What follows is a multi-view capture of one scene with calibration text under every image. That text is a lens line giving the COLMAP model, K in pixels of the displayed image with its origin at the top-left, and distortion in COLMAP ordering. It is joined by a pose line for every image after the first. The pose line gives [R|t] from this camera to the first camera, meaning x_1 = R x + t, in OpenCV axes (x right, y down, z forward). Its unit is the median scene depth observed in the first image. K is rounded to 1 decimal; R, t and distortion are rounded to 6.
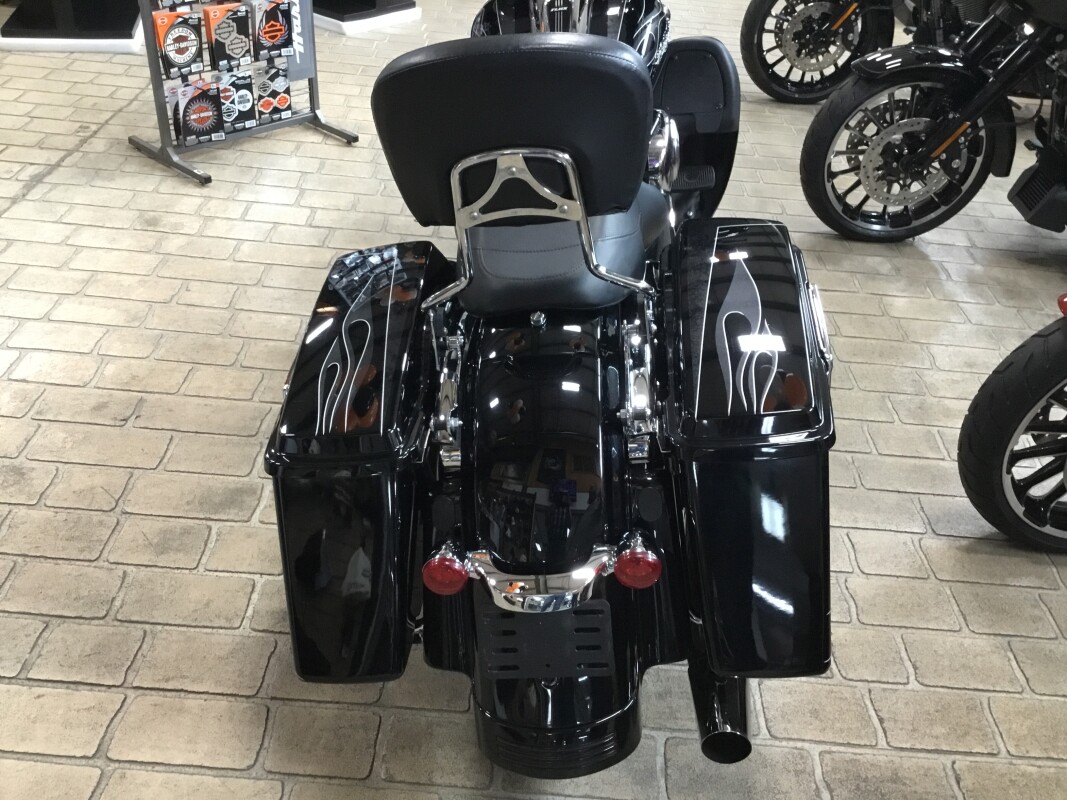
lens RADIAL K [[956.8, 0, 546.7], [0, 956.8, 403.1], [0, 0, 1]] dist [0.070813, -0.128283]
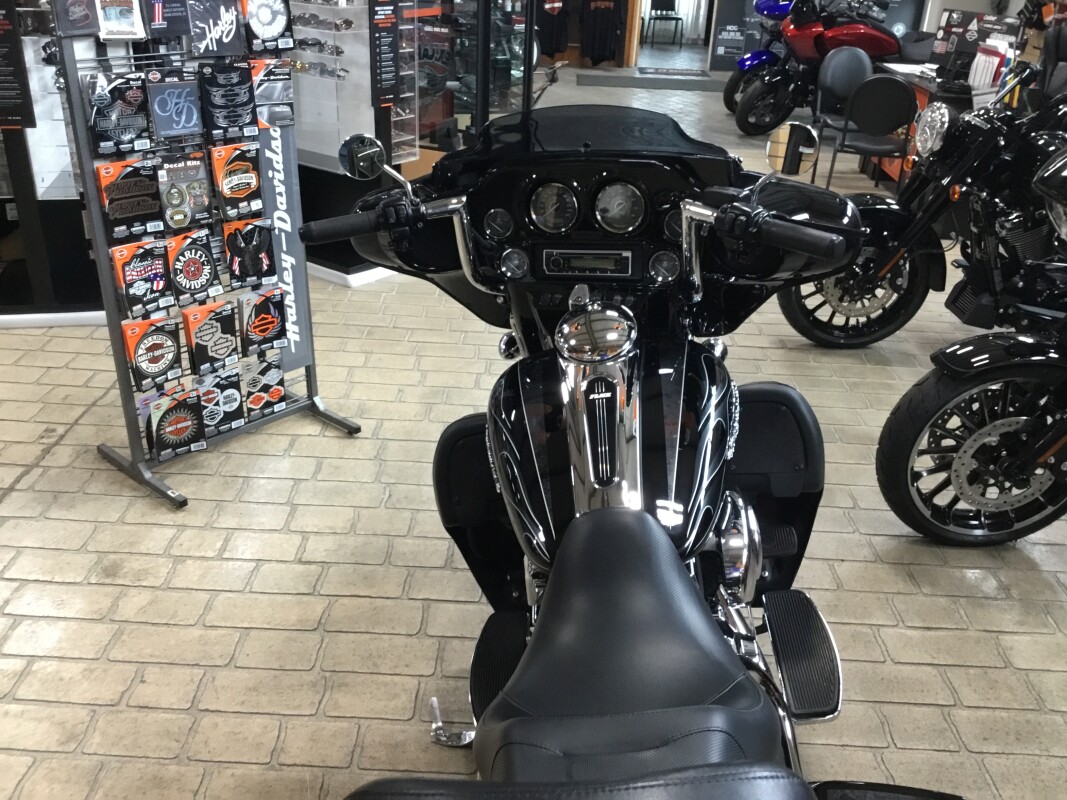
lens RADIAL K [[956.8, 0, 553.3], [0, 956.8, 413.7], [0, 0, 1]] dist [0.070813, -0.128283]
pose [[0.999315, -0.036190, -0.007730, -0.013281], [0.034634, 0.988212, -0.149123, -0.171434], [0.013035, 0.148753, 0.988788, 0.146449]]
